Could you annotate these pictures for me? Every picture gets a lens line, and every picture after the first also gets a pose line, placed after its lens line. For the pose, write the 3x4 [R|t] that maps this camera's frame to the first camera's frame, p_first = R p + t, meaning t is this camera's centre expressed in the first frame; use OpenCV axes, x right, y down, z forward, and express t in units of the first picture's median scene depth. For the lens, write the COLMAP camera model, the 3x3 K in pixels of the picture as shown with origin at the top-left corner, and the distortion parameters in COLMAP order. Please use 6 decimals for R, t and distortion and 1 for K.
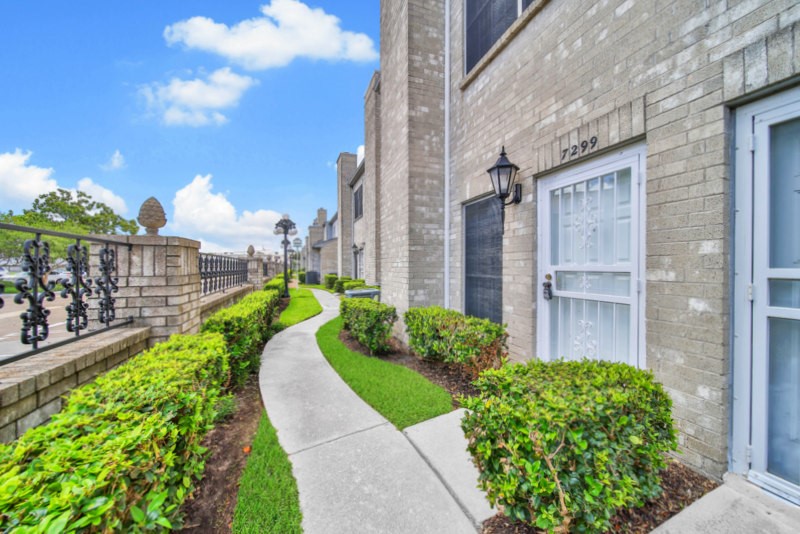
lens RADIAL K [[290.0, 0, 400.0], [0, 290.0, 267.0], [0, 0, 1]] dist [0.000572, 0.000055]
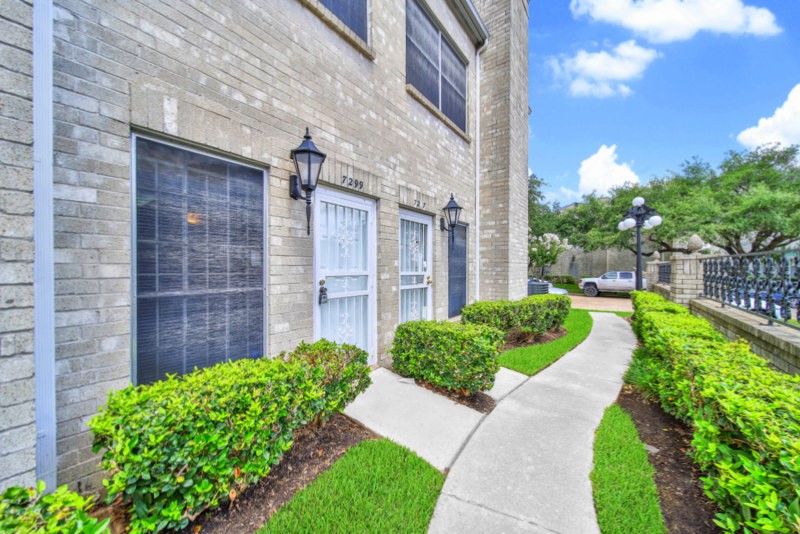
lens RADIAL K [[290.0, 0, 400.0], [0, 290.0, 267.0], [0, 0, 1]] dist [0.000572, 0.000055]
pose [[-0.546953, -0.005845, 0.837143, -0.549184], [-0.006433, 0.999975, 0.002779, -0.028079], [-0.837139, -0.003866, -0.546977, 1.397456]]
